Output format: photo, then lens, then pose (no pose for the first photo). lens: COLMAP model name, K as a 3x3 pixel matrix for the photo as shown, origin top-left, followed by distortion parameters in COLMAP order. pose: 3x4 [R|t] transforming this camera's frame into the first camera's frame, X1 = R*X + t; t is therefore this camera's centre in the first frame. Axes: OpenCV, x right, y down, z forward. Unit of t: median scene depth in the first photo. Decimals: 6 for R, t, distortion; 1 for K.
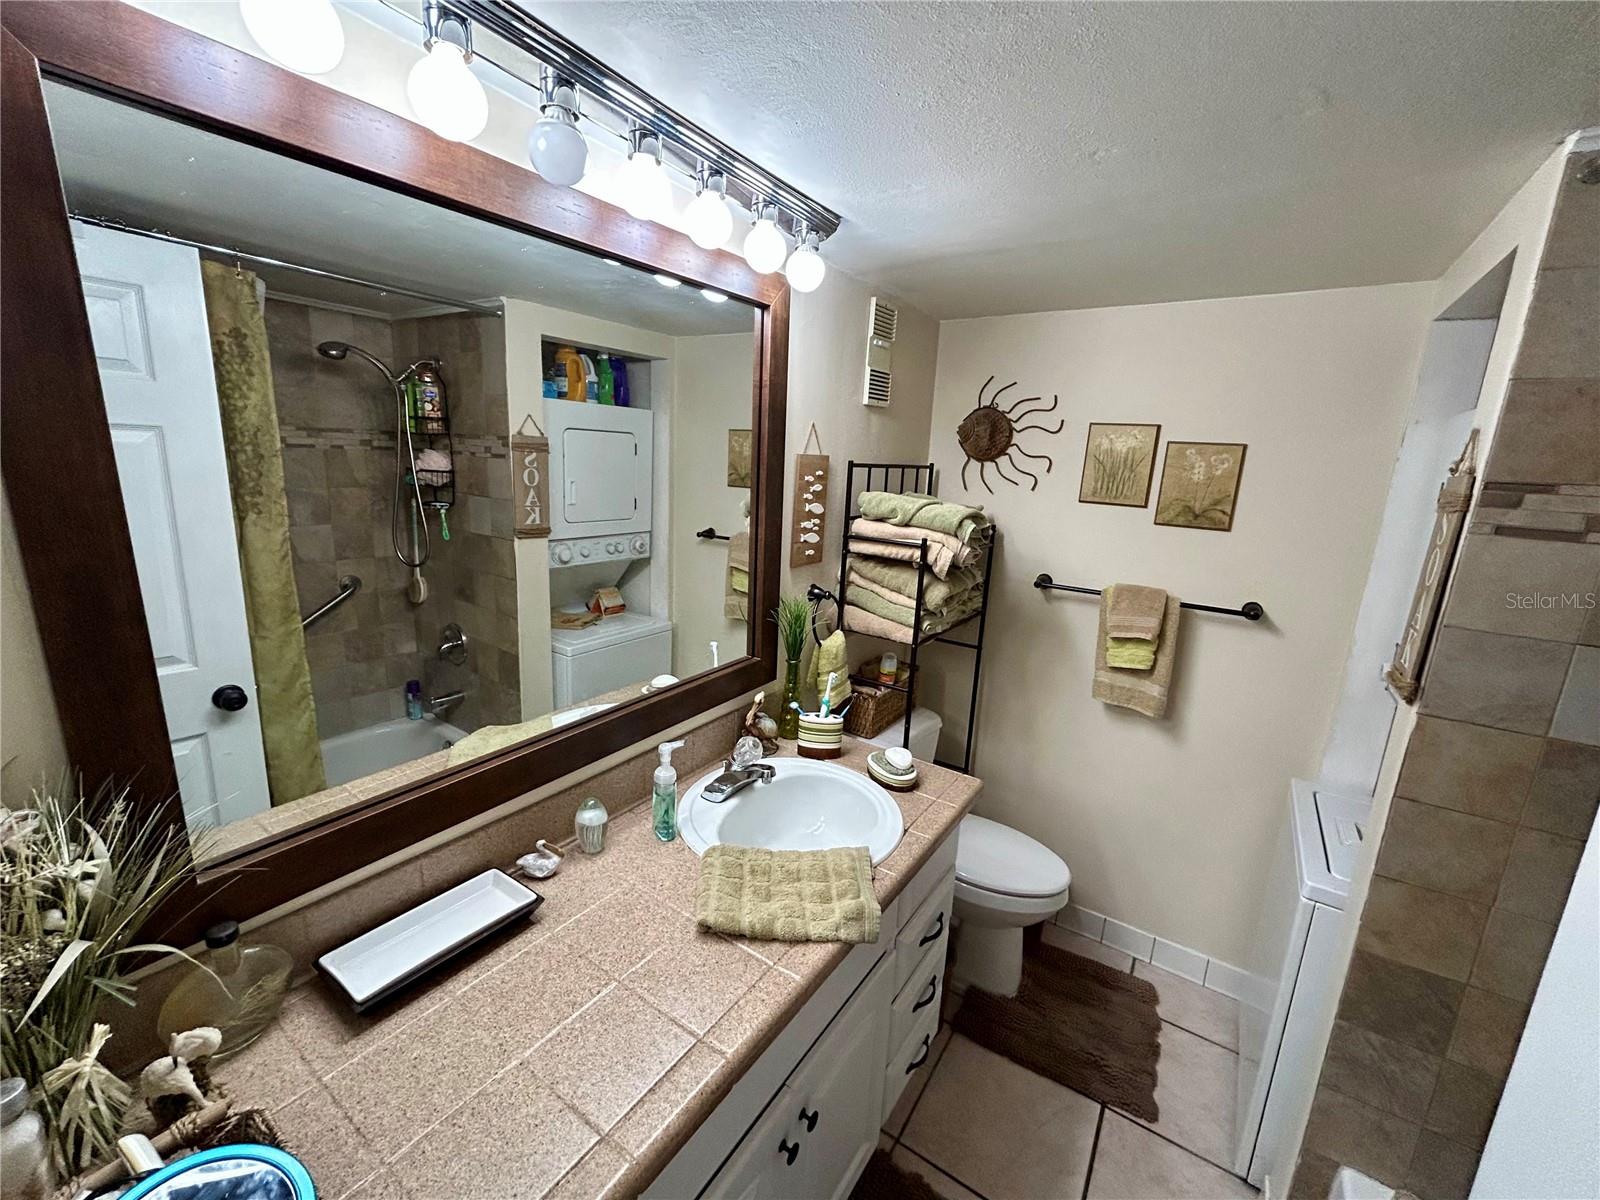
lens RADIAL K [[651.9, 0, 800.9], [0, 651.9, 597.4], [0, 0, 1]] dist [-0.003219, 0.002460]
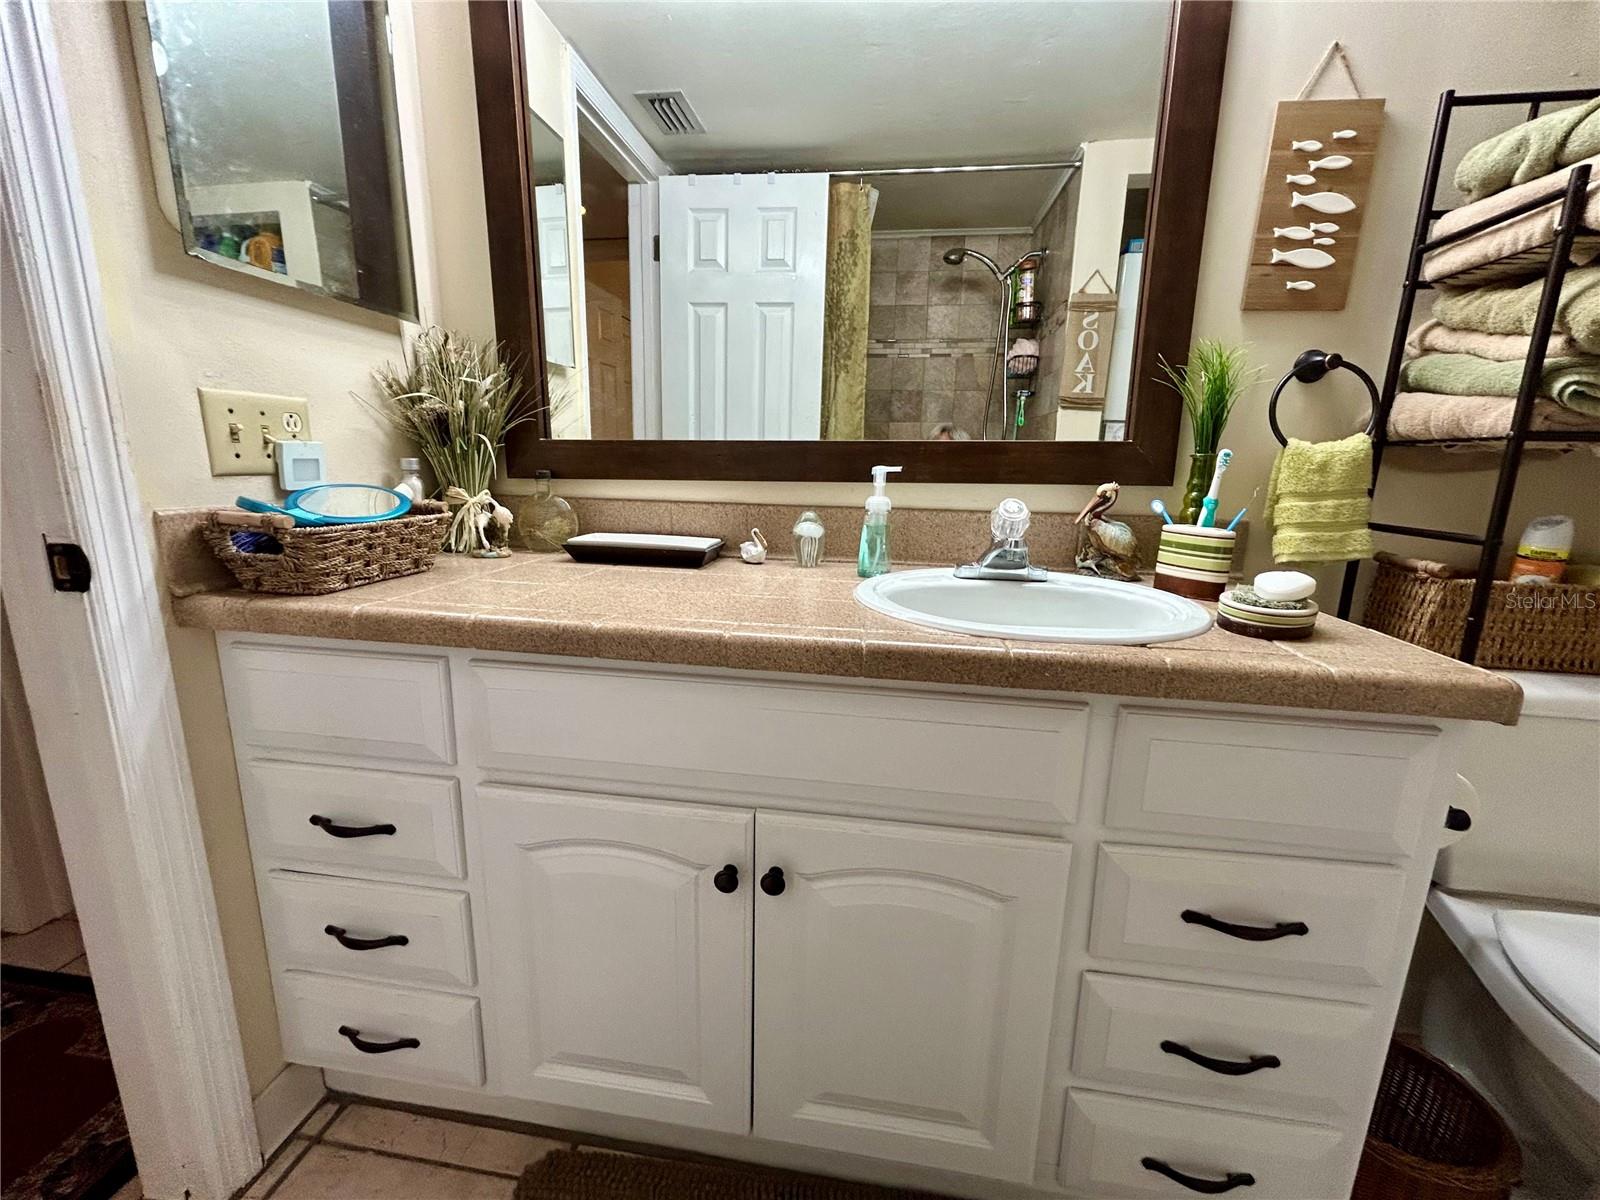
lens RADIAL K [[636.9, 0, 799.5], [0, 636.9, 619.8], [0, 0, 1]] dist [-0.013749, 0.000108]
pose [[0.431944, 0.173281, -0.885098, 0.356508], [-0.174711, 0.978857, 0.106375, 0.234393], [0.884817, 0.108689, 0.453085, 0.355320]]
